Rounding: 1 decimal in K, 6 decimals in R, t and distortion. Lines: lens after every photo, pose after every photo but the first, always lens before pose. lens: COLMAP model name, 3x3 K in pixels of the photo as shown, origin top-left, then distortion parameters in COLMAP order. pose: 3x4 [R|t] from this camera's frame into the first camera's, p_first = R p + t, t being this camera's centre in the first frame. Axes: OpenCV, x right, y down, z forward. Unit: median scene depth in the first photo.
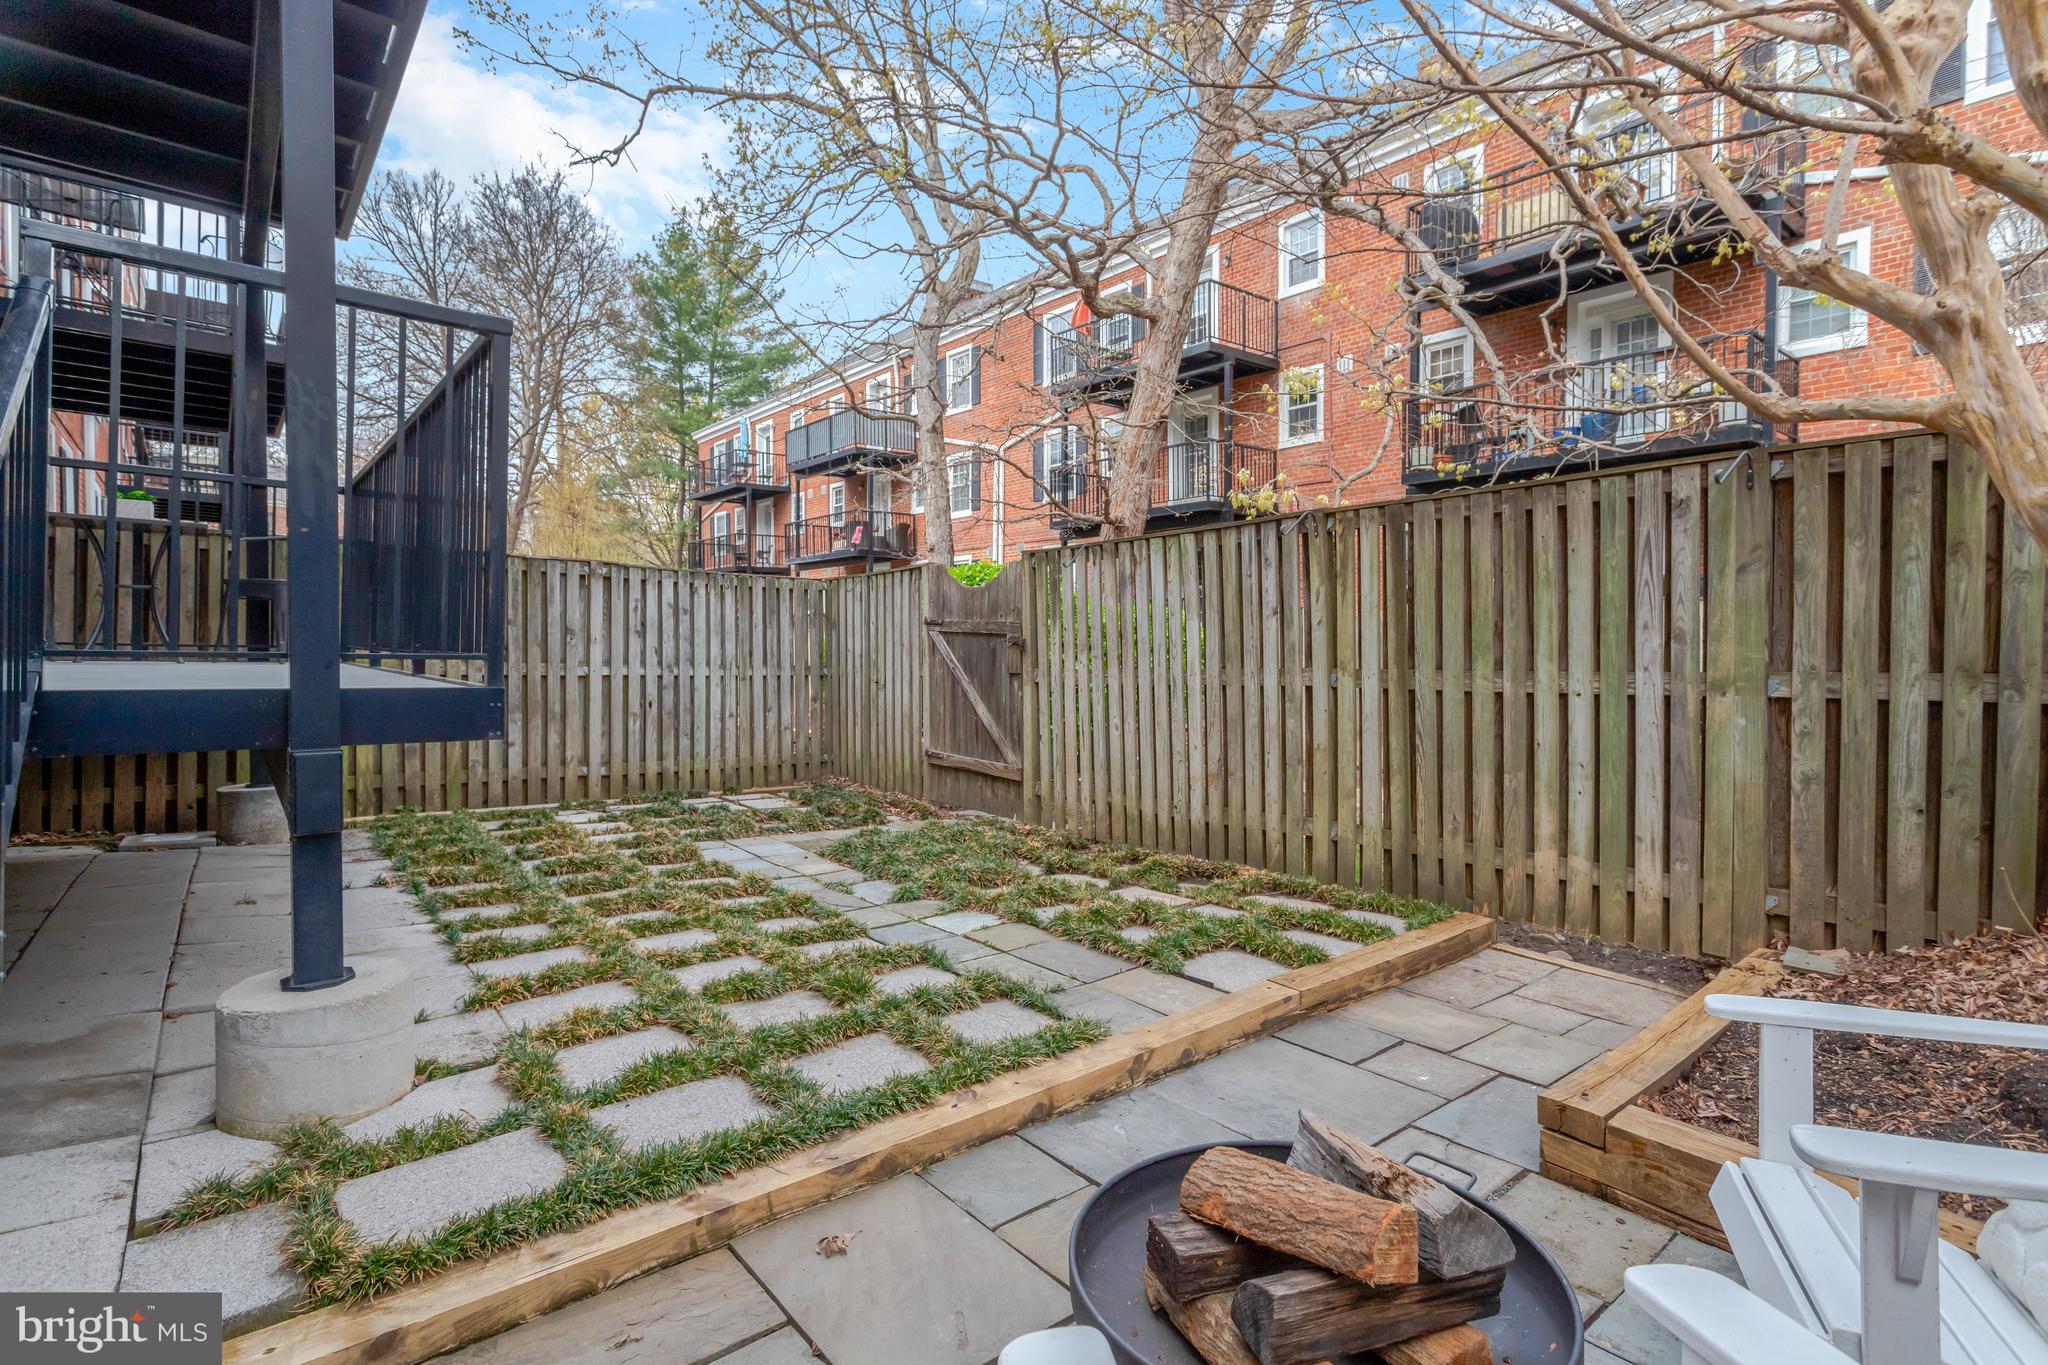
lens RADIAL K [[997.0, 0, 1055.8], [0, 997.0, 679.0], [0, 0, 1]] dist [0.000685, 0.002991]
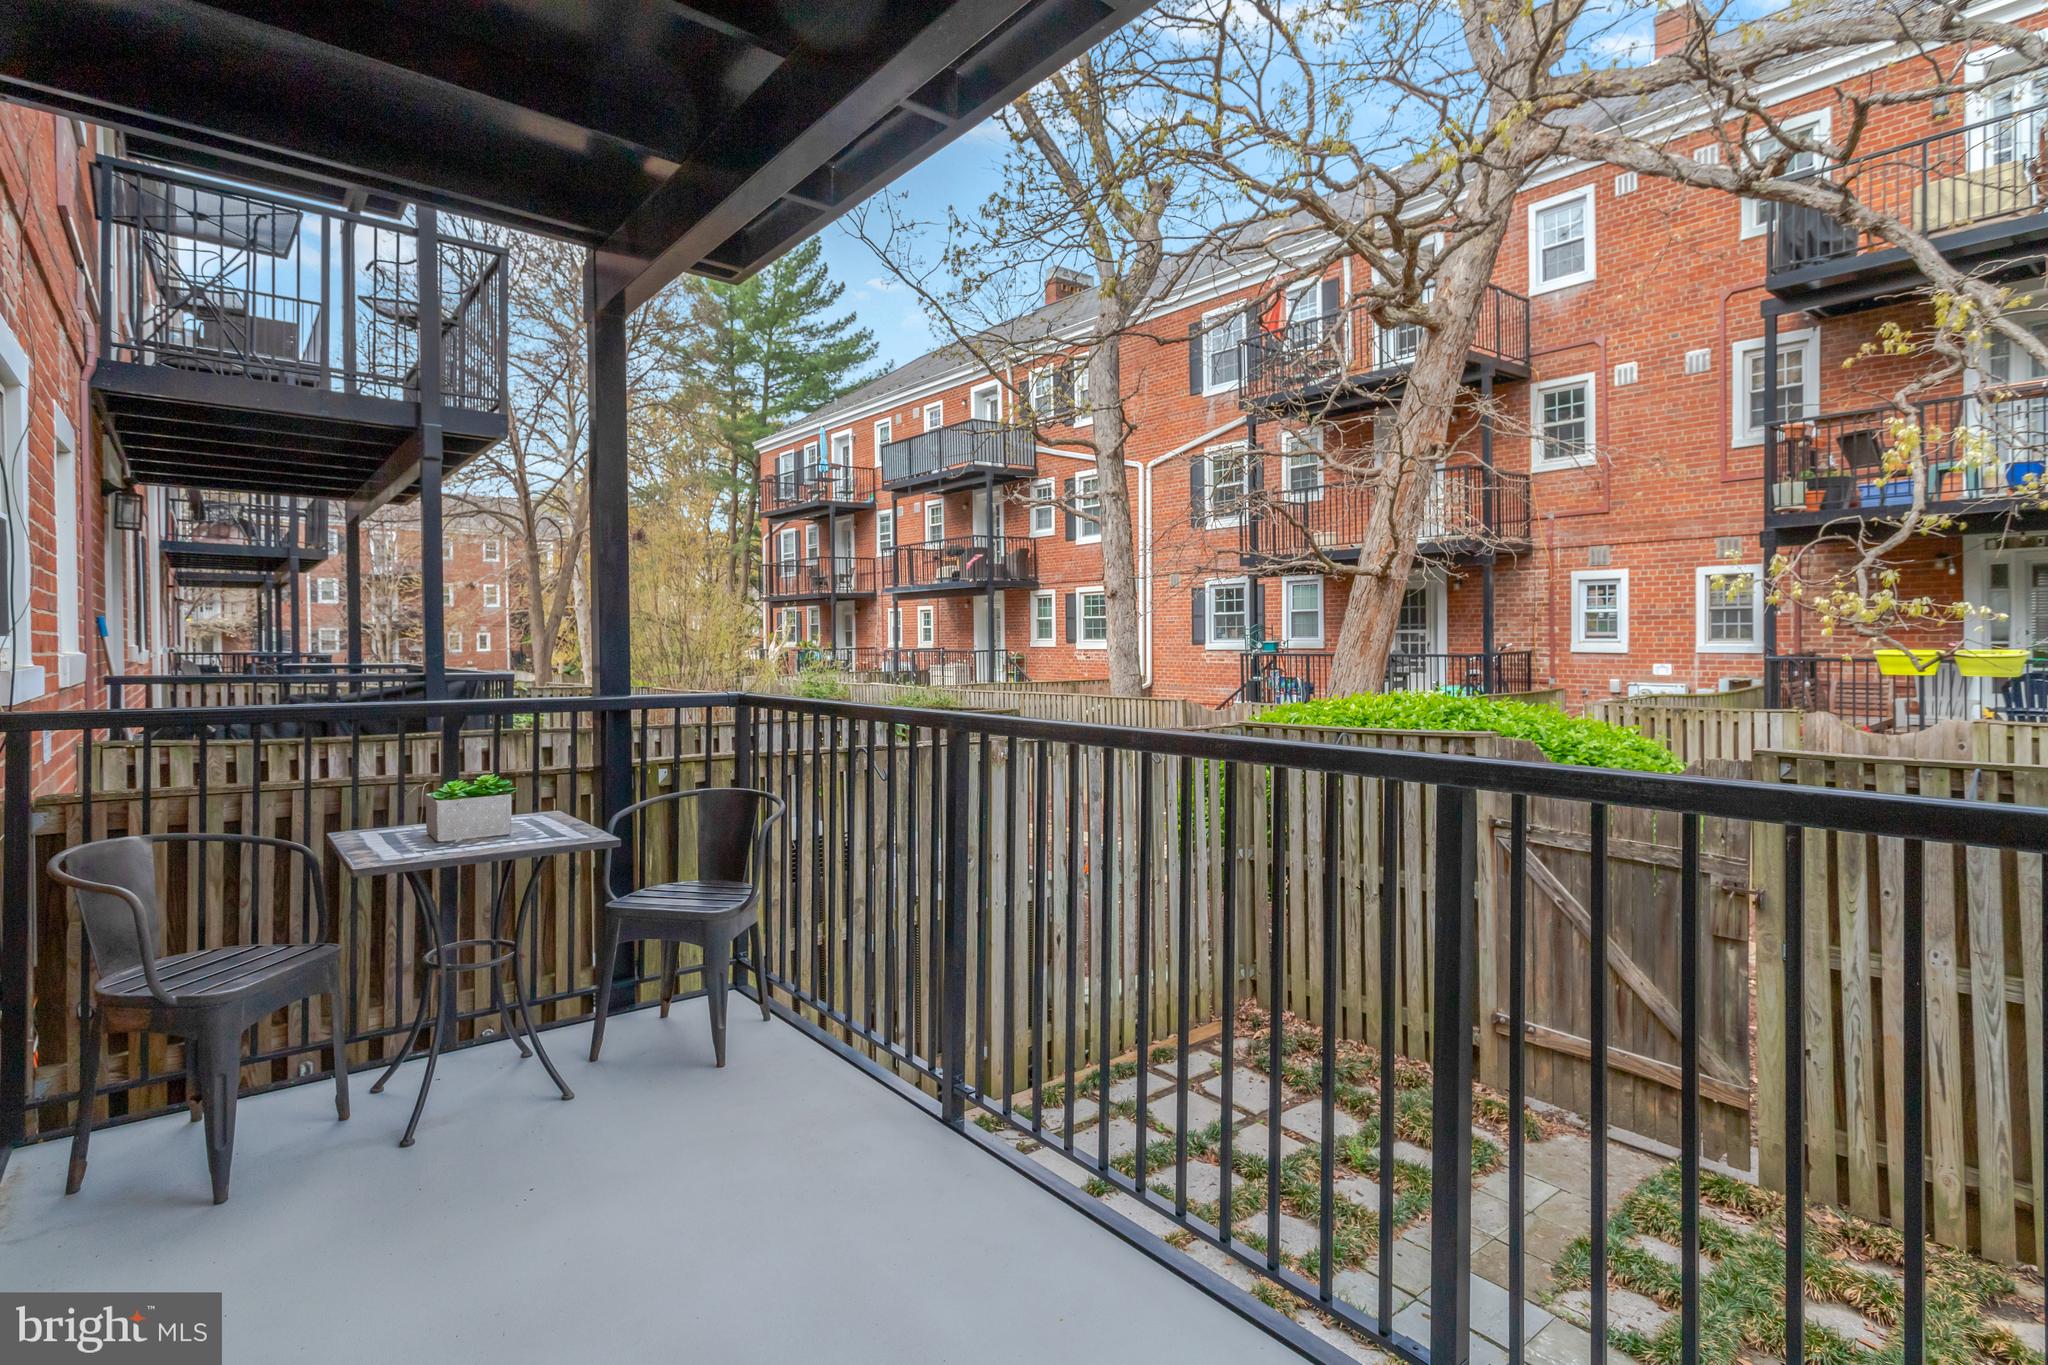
lens RADIAL K [[997.0, 0, 1023.6], [0, 997.0, 644.0], [0, 0, 1]] dist [0.000685, 0.002991]
pose [[0.999865, -0.016363, -0.001171, -0.129804], [0.016348, 0.999796, -0.011837, -0.051462], [0.001364, 0.011817, 0.999929, 0.097573]]
